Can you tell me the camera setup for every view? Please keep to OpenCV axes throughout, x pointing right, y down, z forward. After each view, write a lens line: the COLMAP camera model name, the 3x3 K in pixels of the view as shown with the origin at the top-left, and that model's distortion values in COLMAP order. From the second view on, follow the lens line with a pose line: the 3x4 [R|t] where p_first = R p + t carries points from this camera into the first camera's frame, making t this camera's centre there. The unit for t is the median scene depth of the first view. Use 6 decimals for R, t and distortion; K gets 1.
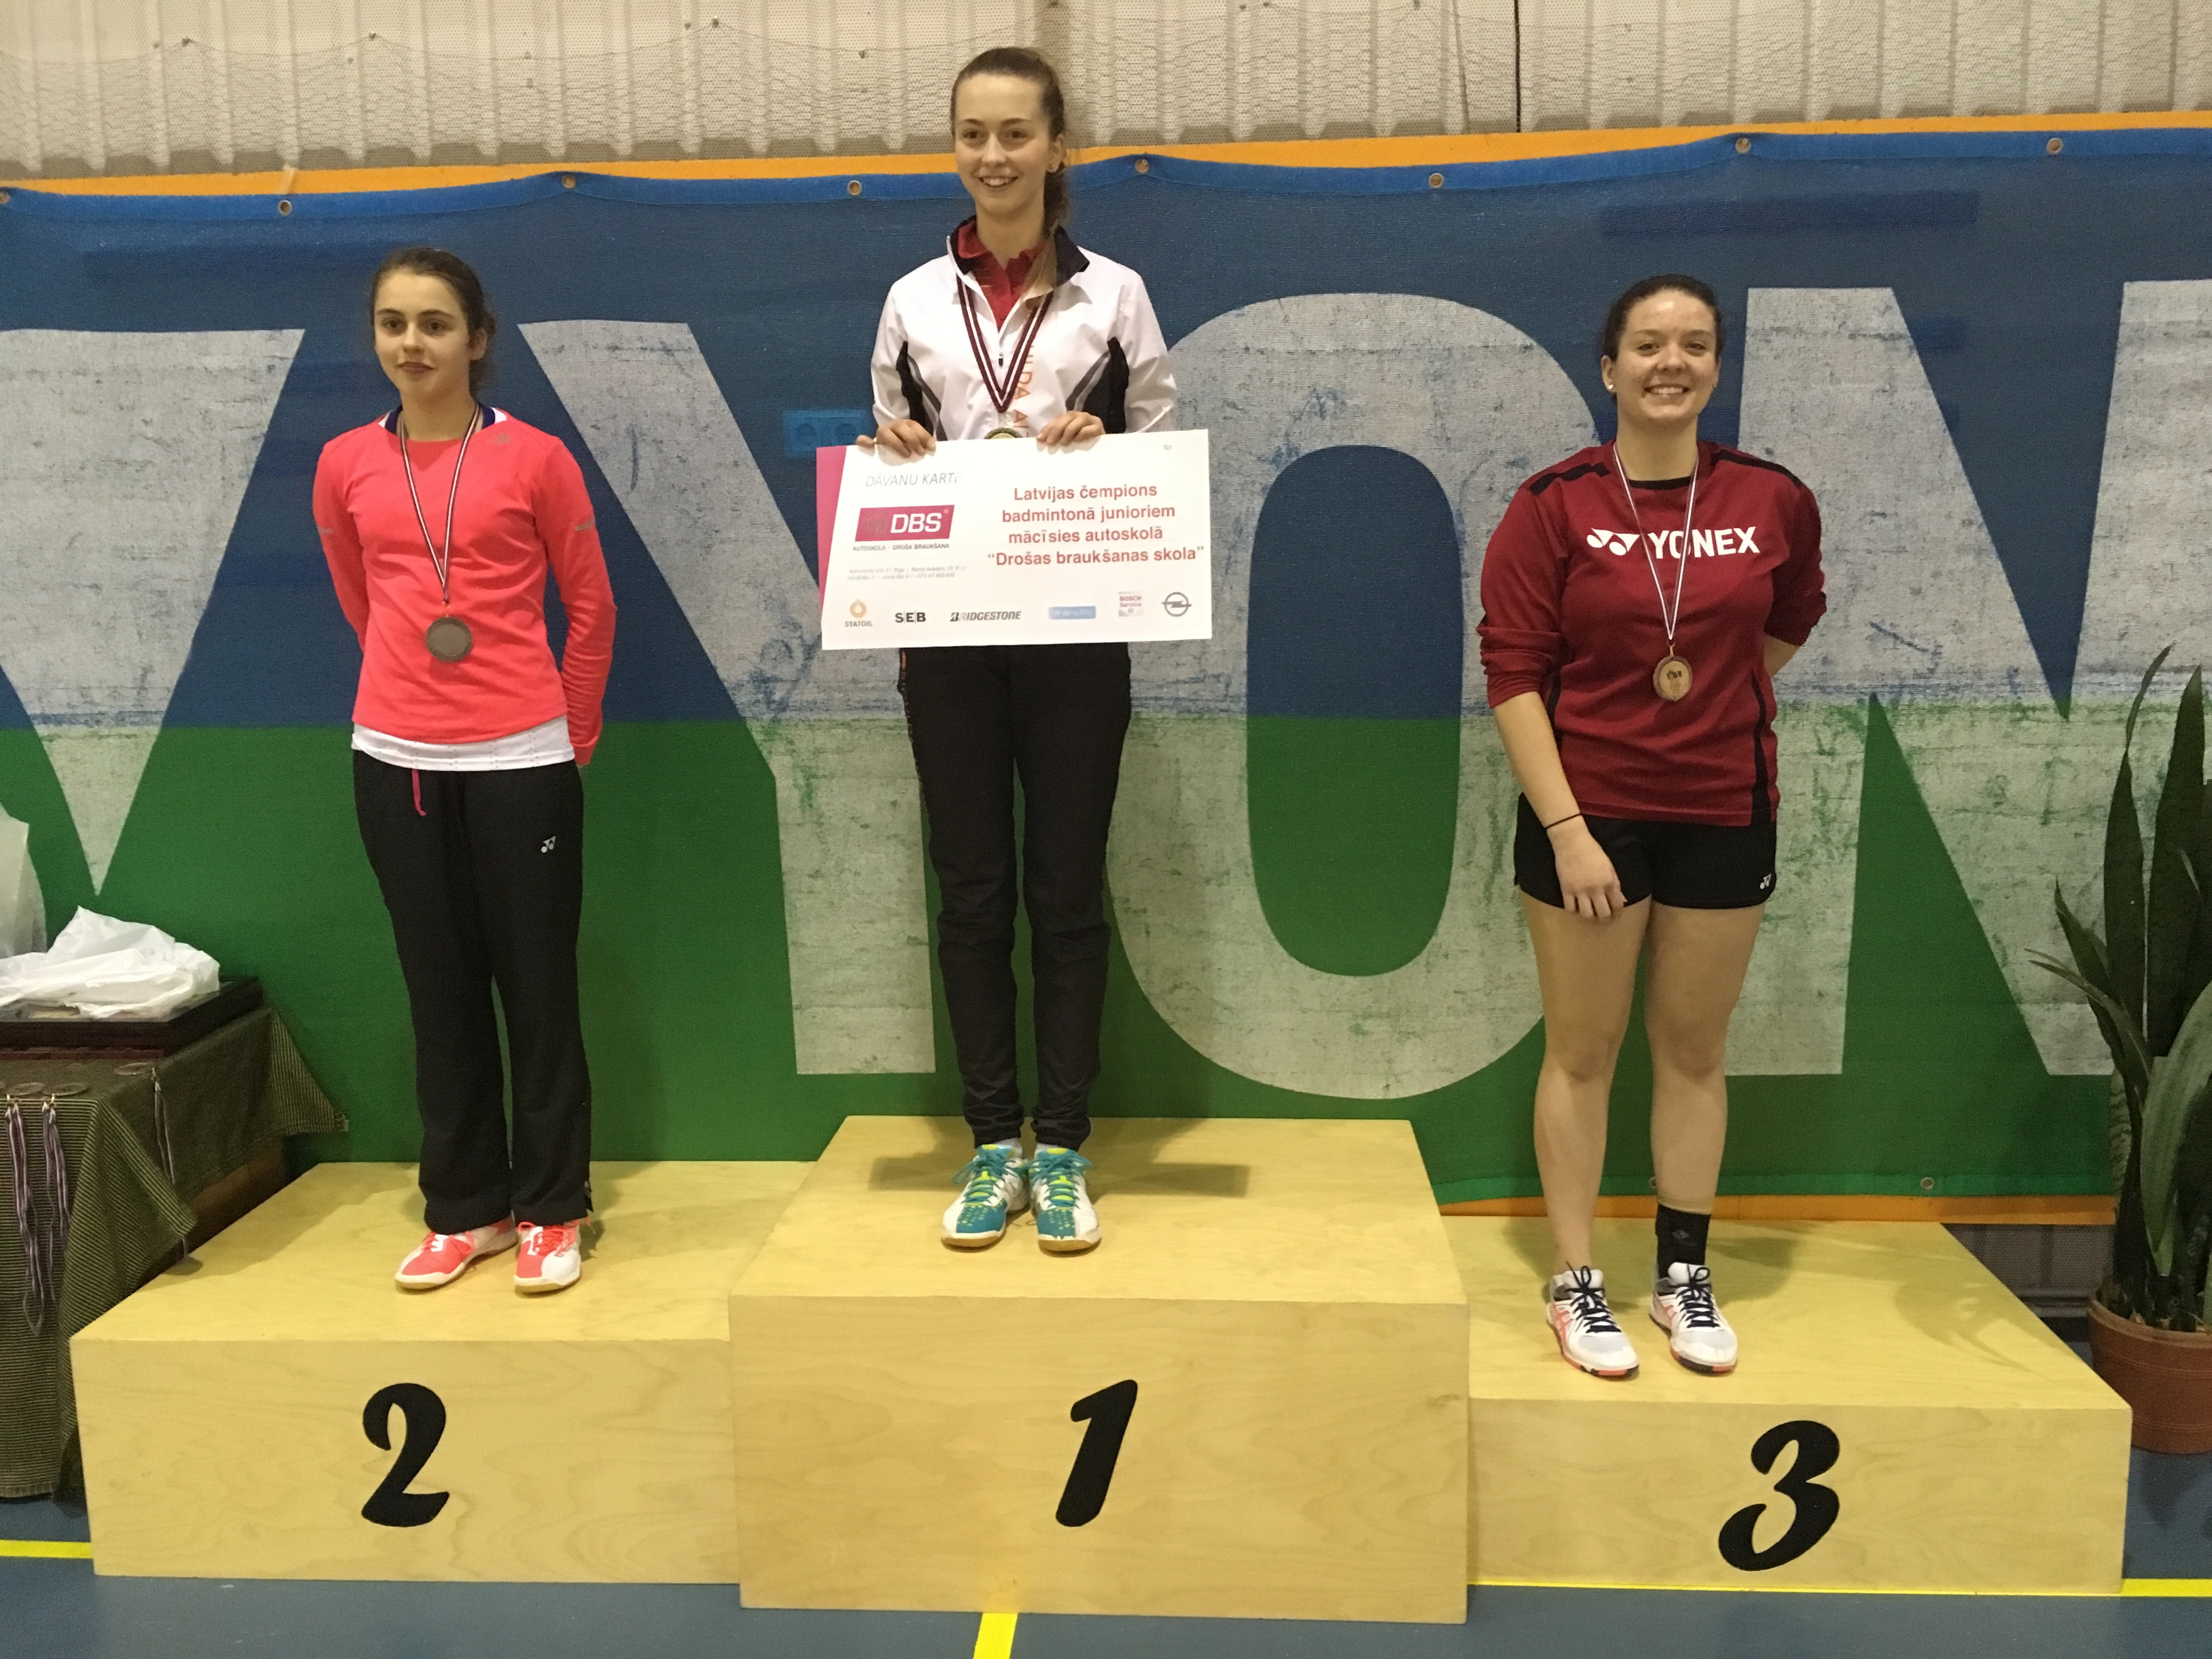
lens RADIAL K [[1893.0, 0, 1098.4], [0, 1893.0, 836.7], [0, 0, 1]] dist [0.084898, -0.136398]
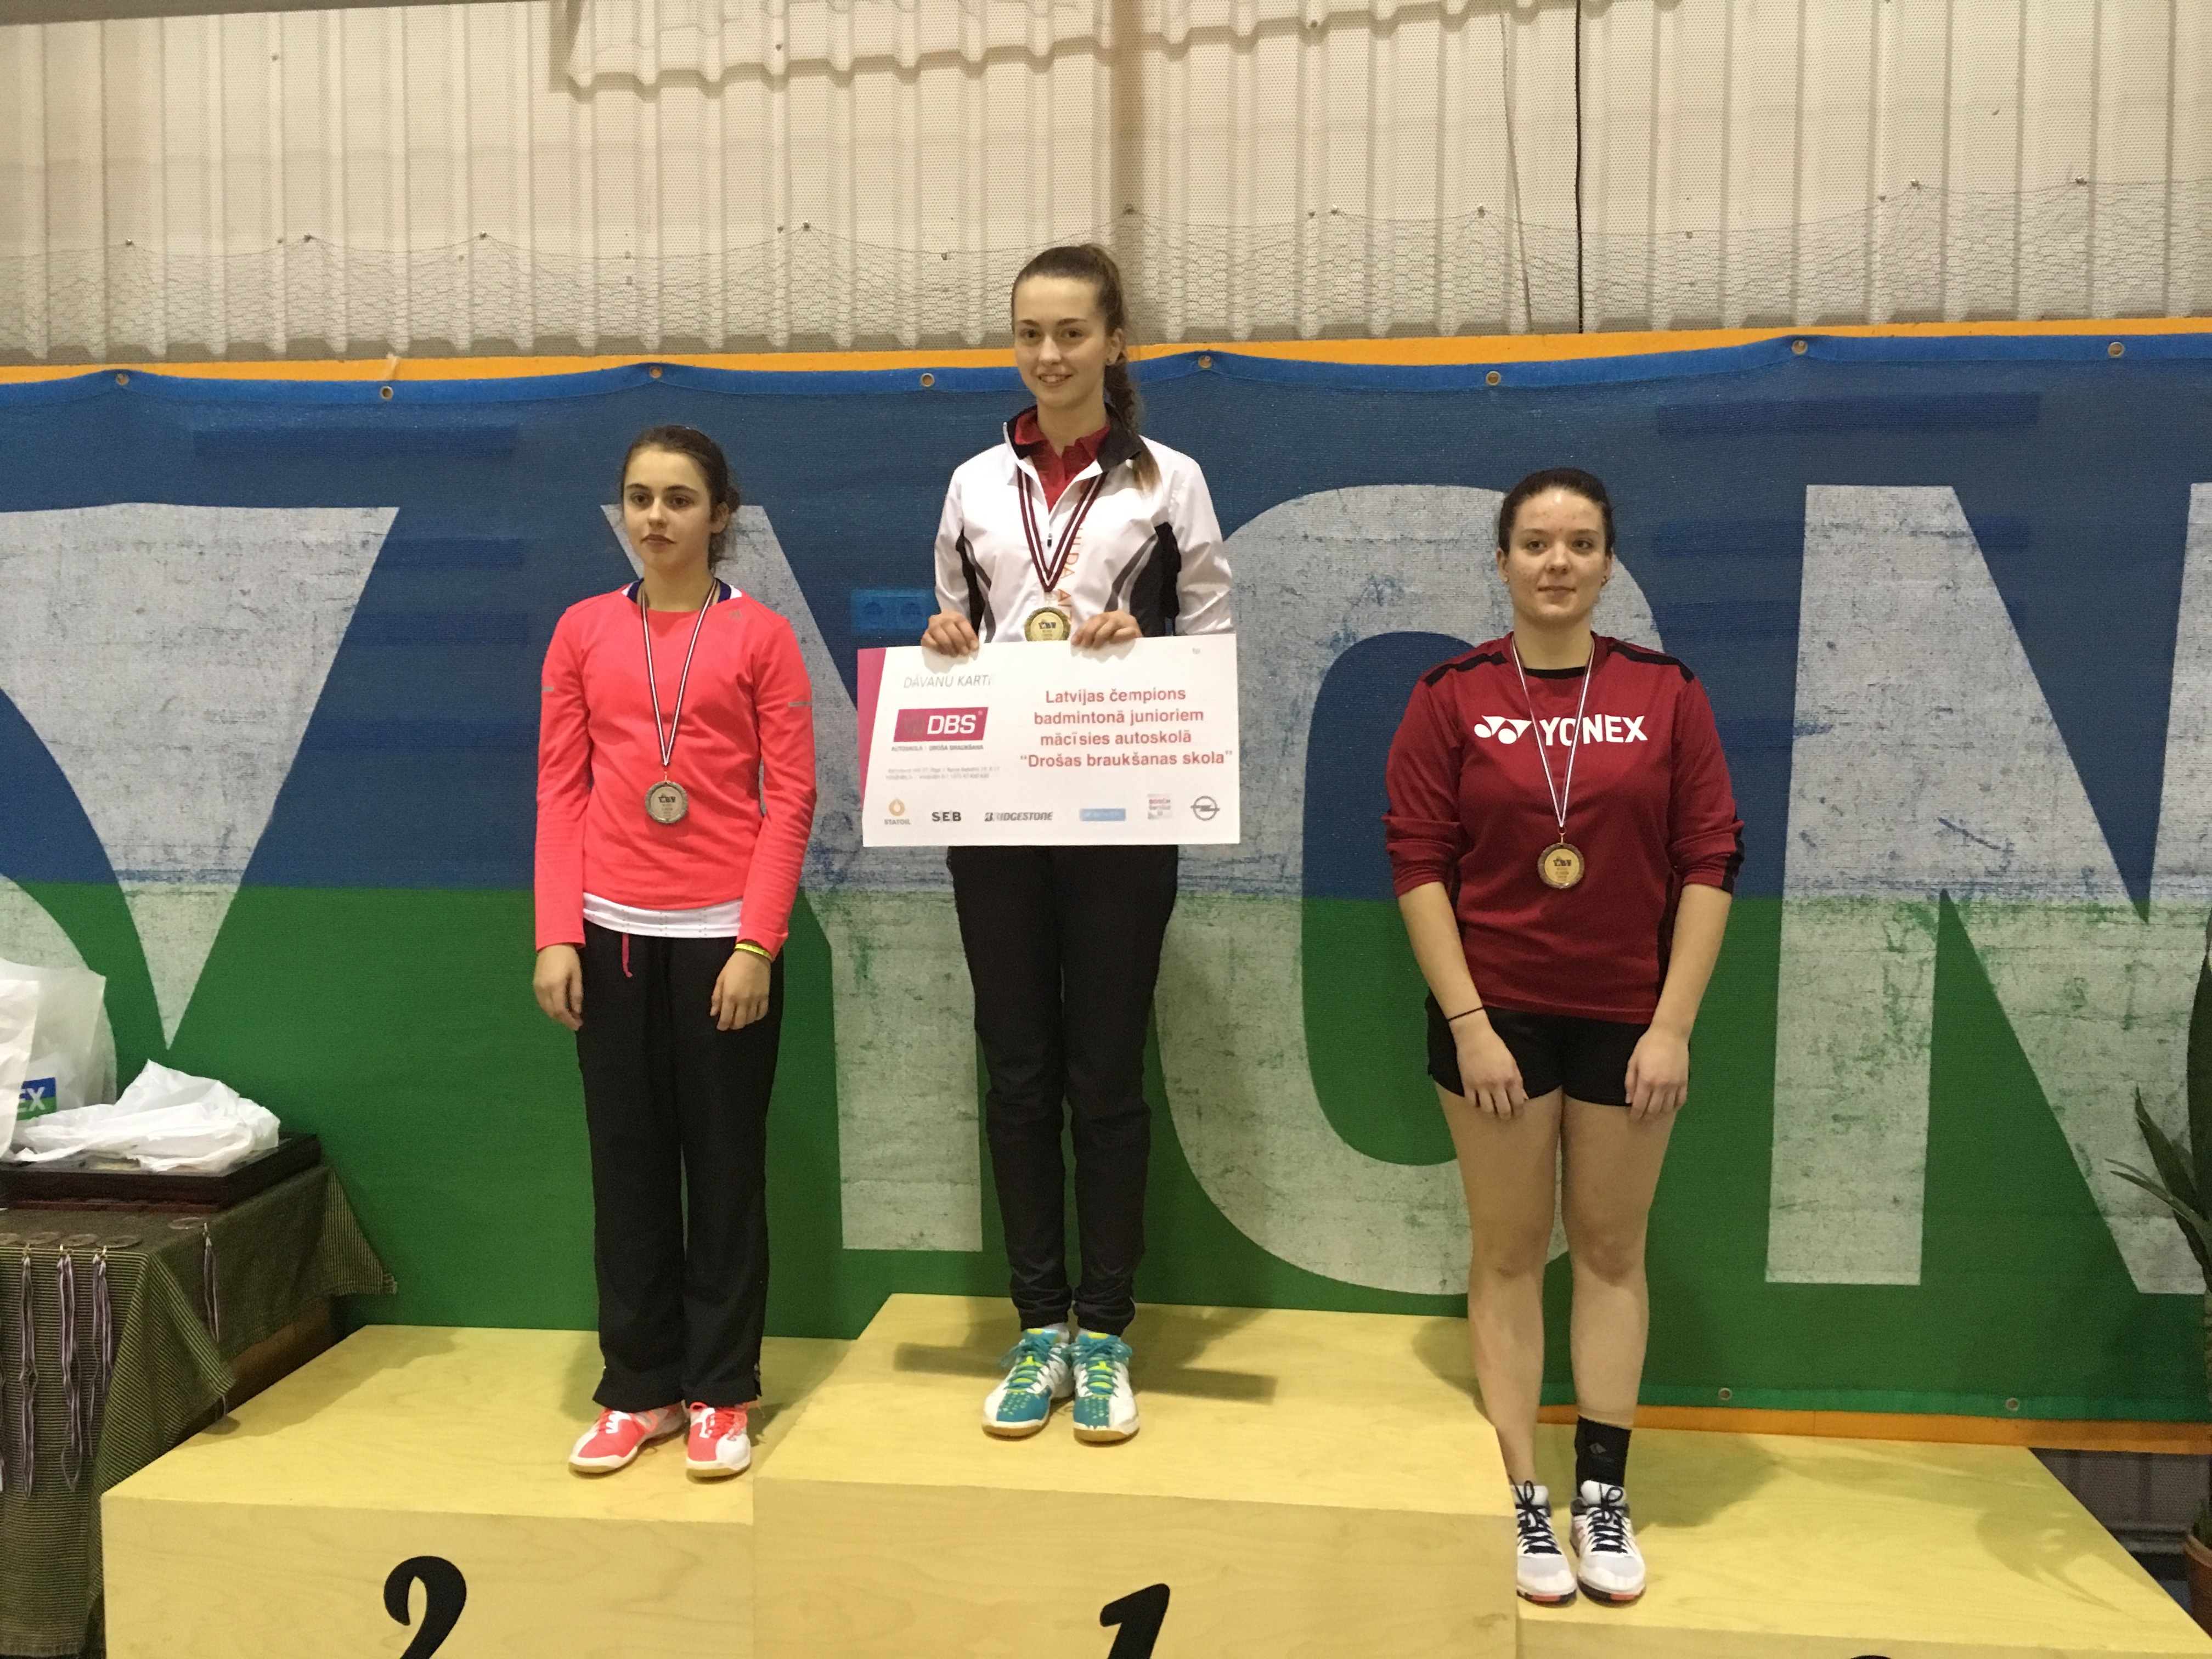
lens RADIAL K [[1893.0, 0, 1097.4], [0, 1893.0, 832.6], [0, 0, 1]] dist [0.084898, -0.136398]
pose [[0.998553, 0.021166, -0.049445, 0.020031], [-0.025765, 0.995210, -0.094307, -0.000620], [0.047212, 0.095445, 0.994314, 0.001343]]
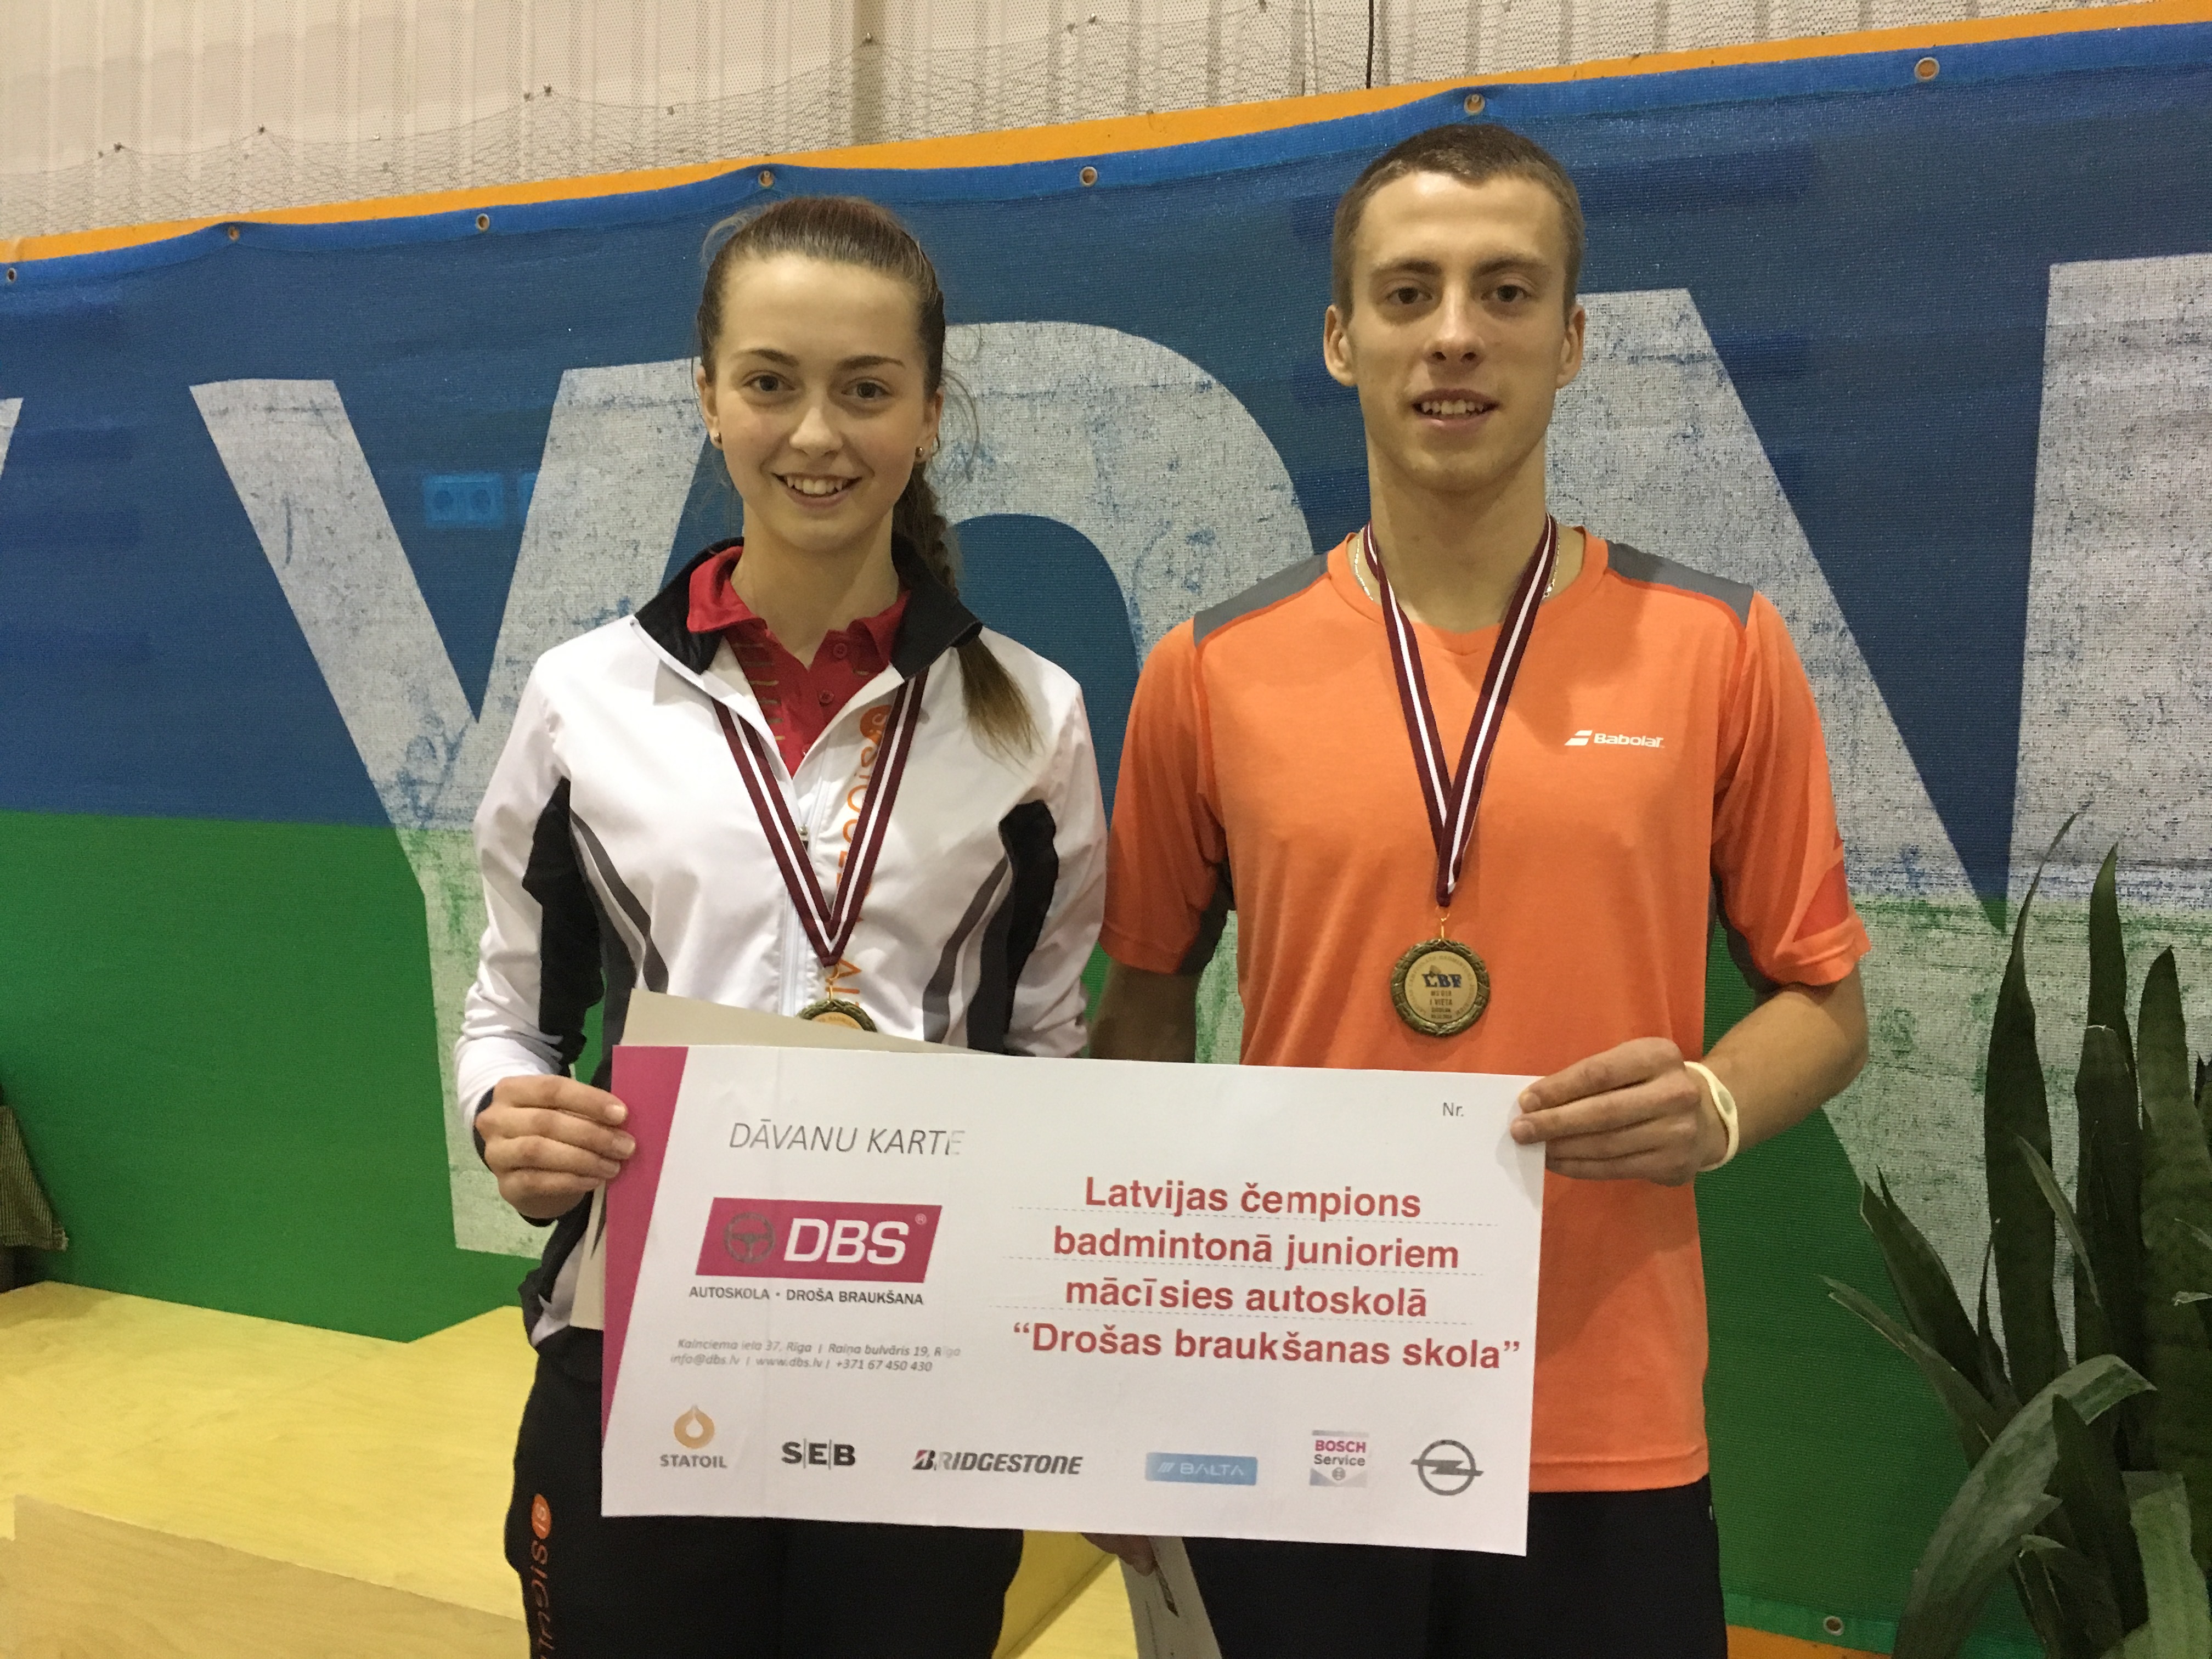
lens RADIAL K [[1893.0, 0, 1102.7], [0, 1893.0, 829.1], [0, 0, 1]] dist [0.084898, -0.136398]
pose [[0.945758, 0.054673, -0.320239, 0.421798], [-0.090126, 0.991201, -0.096947, -0.004886], [0.312120, 0.120550, 0.942363, 0.285660]]
